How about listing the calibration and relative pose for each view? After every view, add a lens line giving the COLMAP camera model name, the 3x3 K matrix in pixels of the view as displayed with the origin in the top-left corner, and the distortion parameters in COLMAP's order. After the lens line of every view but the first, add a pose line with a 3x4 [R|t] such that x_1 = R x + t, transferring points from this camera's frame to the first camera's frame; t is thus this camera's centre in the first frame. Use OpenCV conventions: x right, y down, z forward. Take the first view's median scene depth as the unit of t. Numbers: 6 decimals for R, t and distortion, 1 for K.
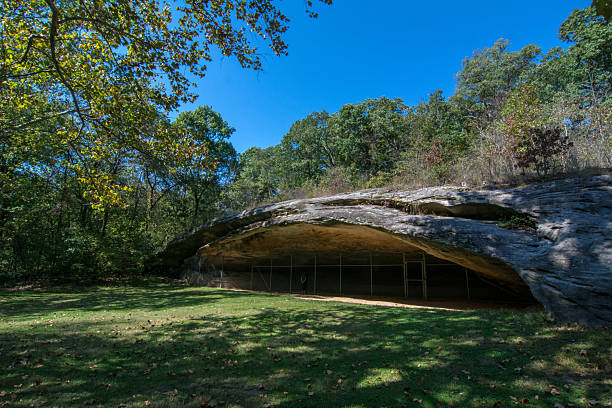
lens RADIAL K [[327.2, 0, 306.0], [0, 327.2, 204.0], [0, 0, 1]] dist [-0.021331, -0.000644]
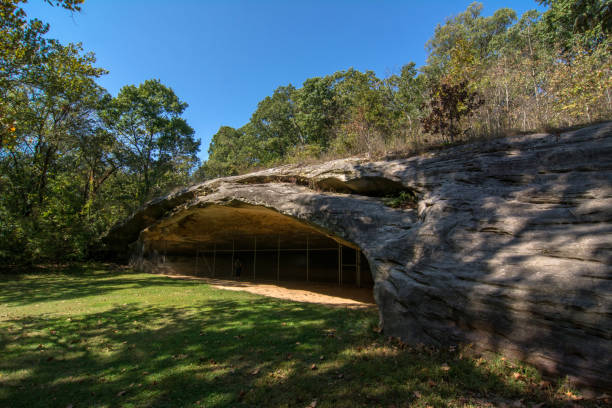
lens RADIAL K [[327.2, 0, 306.0], [0, 327.2, 204.0], [0, 0, 1]] dist [-0.021331, -0.000644]
pose [[0.999874, -0.013760, 0.007952, 0.219187], [0.013289, 0.998309, 0.056584, 0.010576], [-0.008717, -0.056471, 0.998366, 0.102267]]
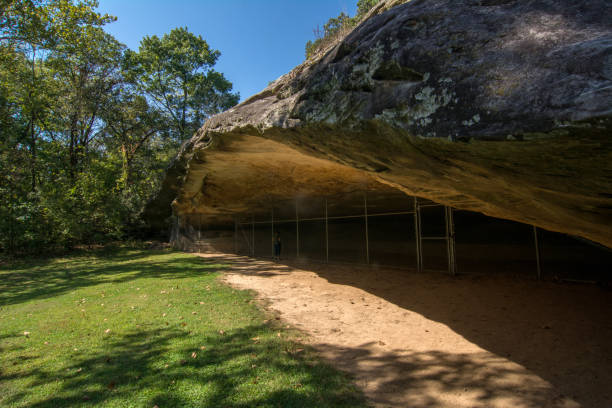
lens RADIAL K [[327.2, 0, 306.0], [0, 327.2, 204.0], [0, 0, 1]] dist [-0.021331, -0.000644]
pose [[0.973306, -0.069956, -0.218591, 0.261353], [0.102557, 0.984605, 0.141544, 0.079917], [0.205324, -0.160184, 0.965496, 0.449360]]
